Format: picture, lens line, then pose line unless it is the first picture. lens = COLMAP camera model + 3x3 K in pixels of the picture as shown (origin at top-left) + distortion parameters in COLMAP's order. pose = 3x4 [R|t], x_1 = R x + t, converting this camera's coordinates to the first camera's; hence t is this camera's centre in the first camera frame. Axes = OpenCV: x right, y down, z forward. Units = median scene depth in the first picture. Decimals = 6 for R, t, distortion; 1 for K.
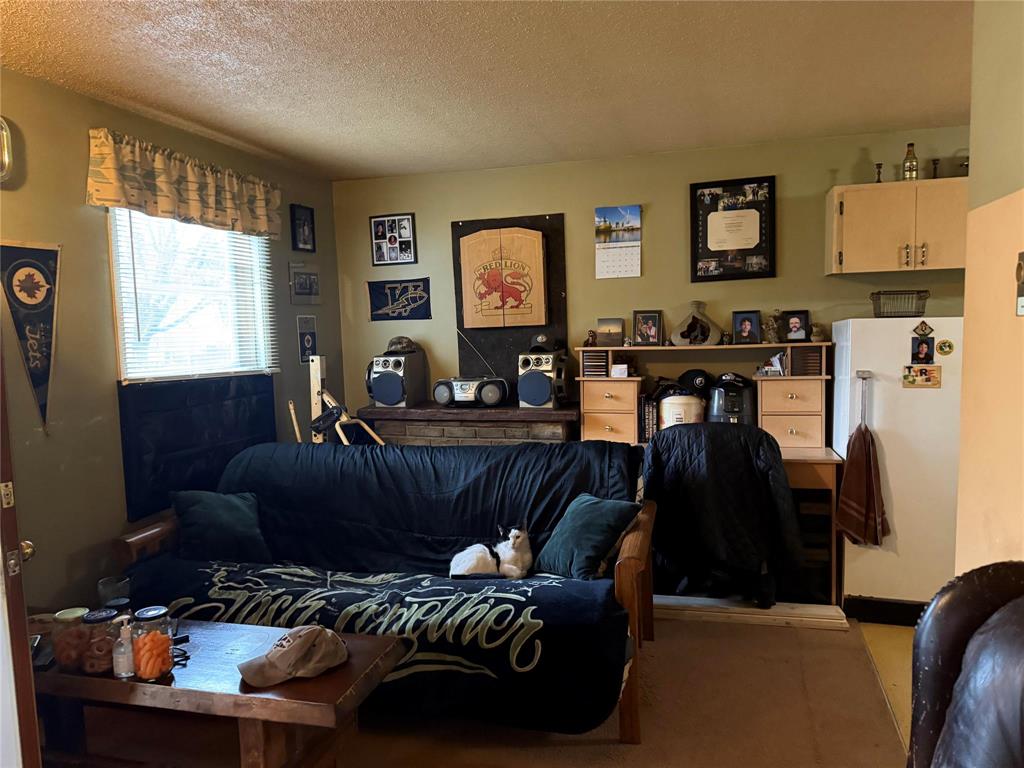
lens RADIAL K [[737.8, 0, 512.0], [0, 737.8, 384.0], [0, 0, 1]] dist [0.052973, -0.072175]
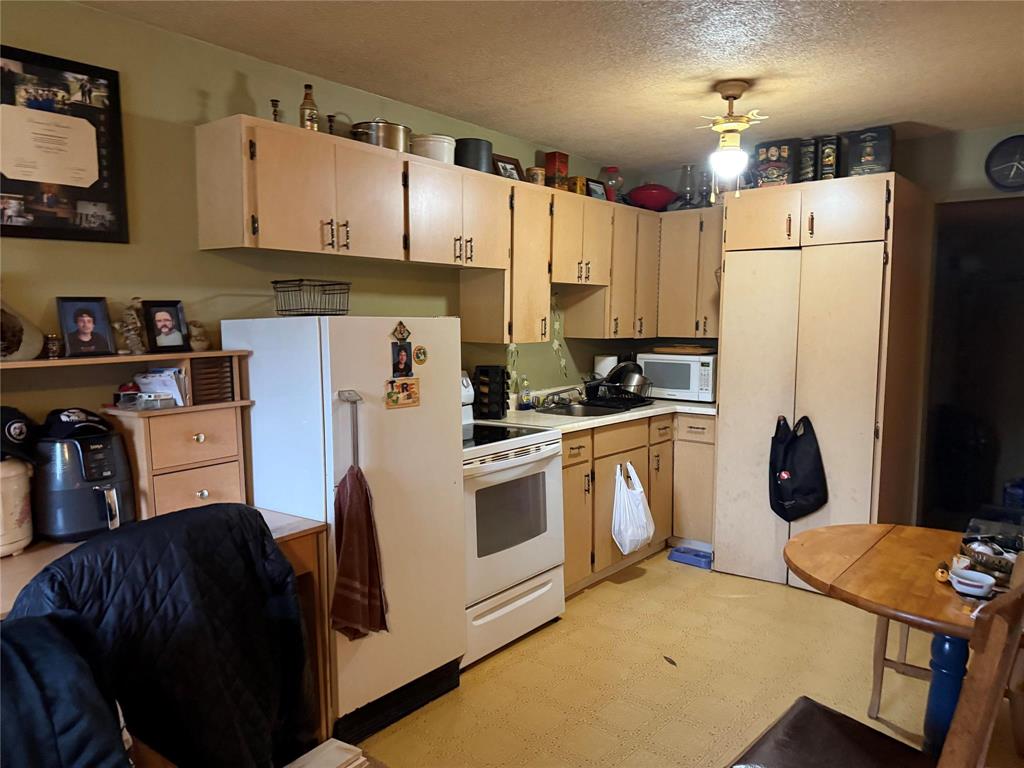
lens RADIAL K [[717.4, 0, 512.0], [0, 717.4, 384.0], [0, 0, 1]] dist [-0.004910, -0.011792]
pose [[0.356159, -0.063362, 0.932275, -0.088918], [0.062623, 0.997074, 0.043842, -0.039705], [-0.932325, 0.042767, 0.359085, 0.555272]]
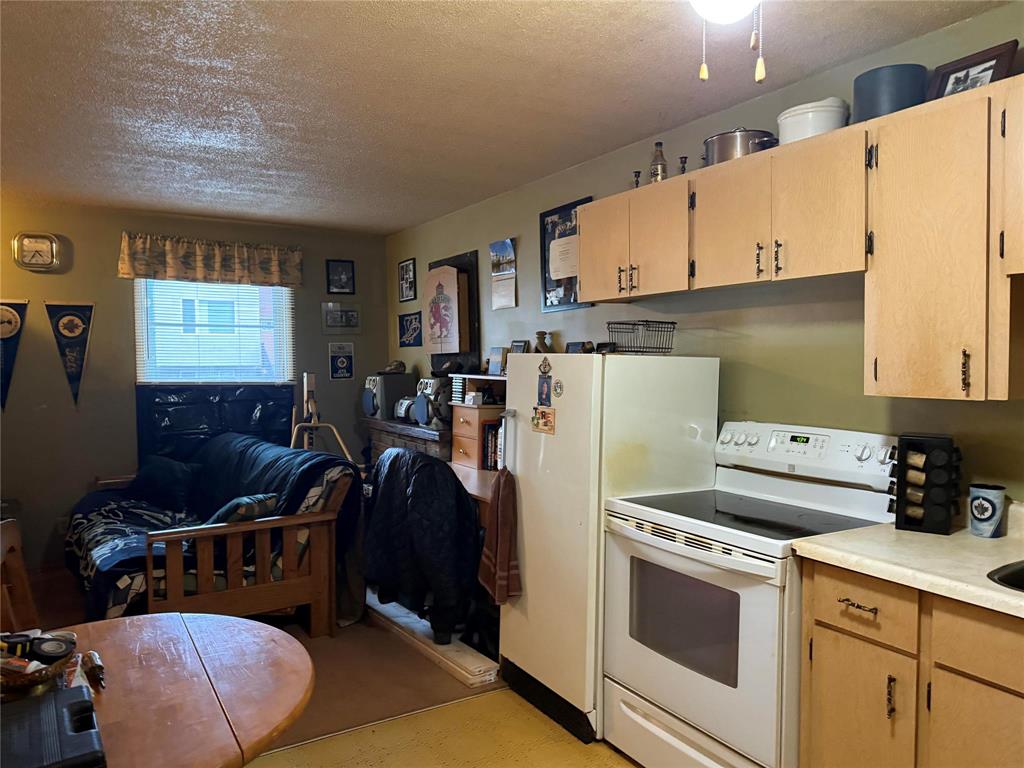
lens RADIAL K [[717.4, 0, 512.0], [0, 717.4, 384.0], [0, 0, 1]] dist [-0.004910, -0.011792]
pose [[0.756677, 0.046222, -0.652153, 0.946646], [-0.065499, 0.997839, -0.005274, -0.040146], [0.650499, 0.046706, 0.758069, 0.295409]]
